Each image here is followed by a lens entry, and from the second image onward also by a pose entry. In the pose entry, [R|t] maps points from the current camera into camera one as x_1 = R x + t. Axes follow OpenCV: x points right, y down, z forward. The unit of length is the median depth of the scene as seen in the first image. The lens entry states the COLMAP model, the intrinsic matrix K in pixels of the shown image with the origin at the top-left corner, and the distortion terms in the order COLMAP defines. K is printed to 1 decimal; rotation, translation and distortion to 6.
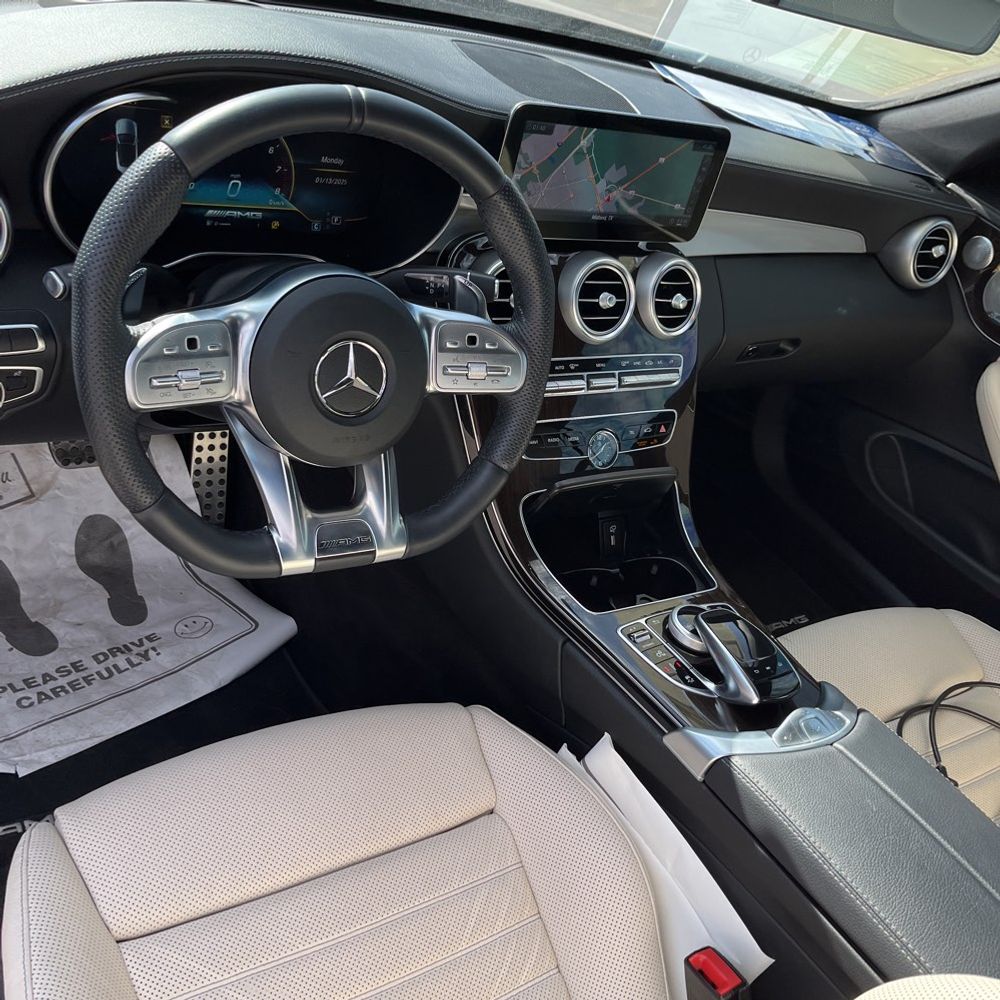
lens RADIAL K [[993.9, 0, 514.3], [0, 993.9, 510.2], [0, 0, 1]] dist [0.061826, -0.070347]
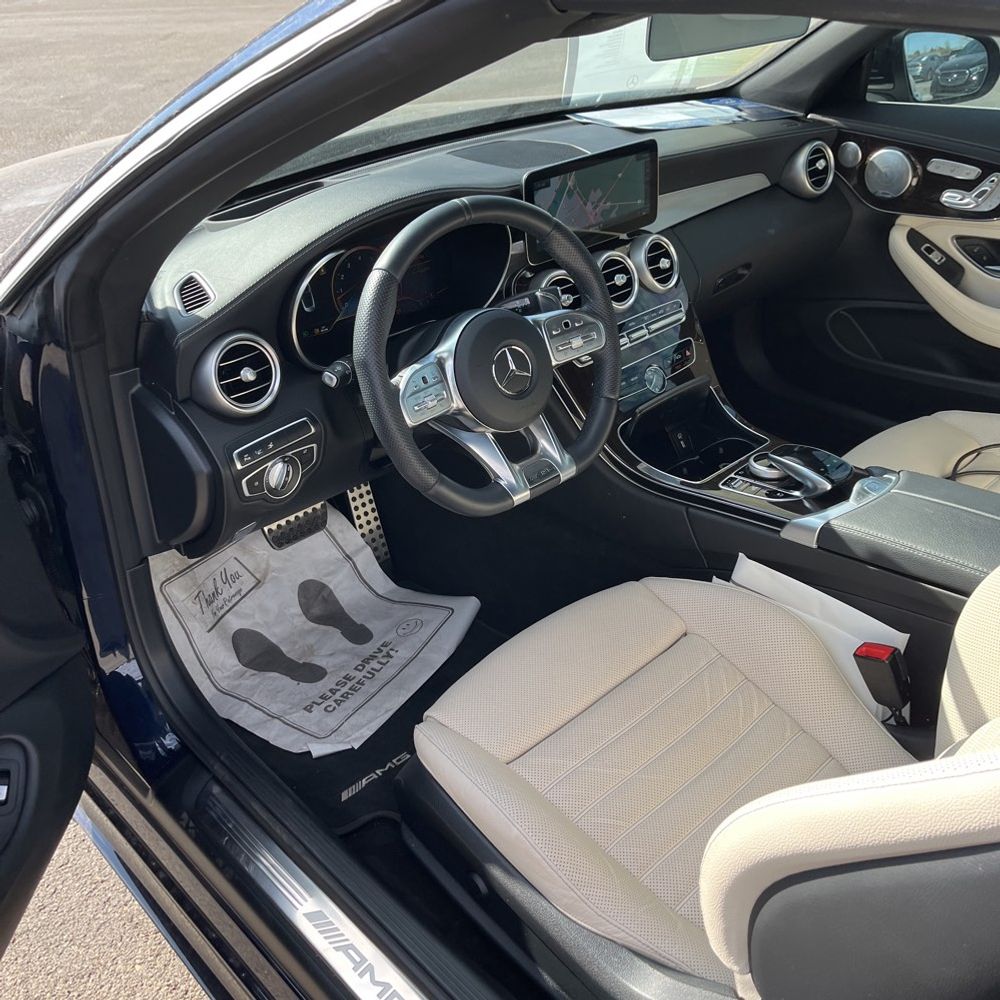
lens RADIAL K [[988.0, 0, 496.3], [0, 988.0, 510.5], [0, 0, 1]] dist [0.069171, -0.087120]
pose [[0.929757, -0.368144, 0.004738, -0.186176], [0.367816, 0.928205, -0.056089, 0.101745], [0.016251, 0.053891, 0.998415, -0.367937]]
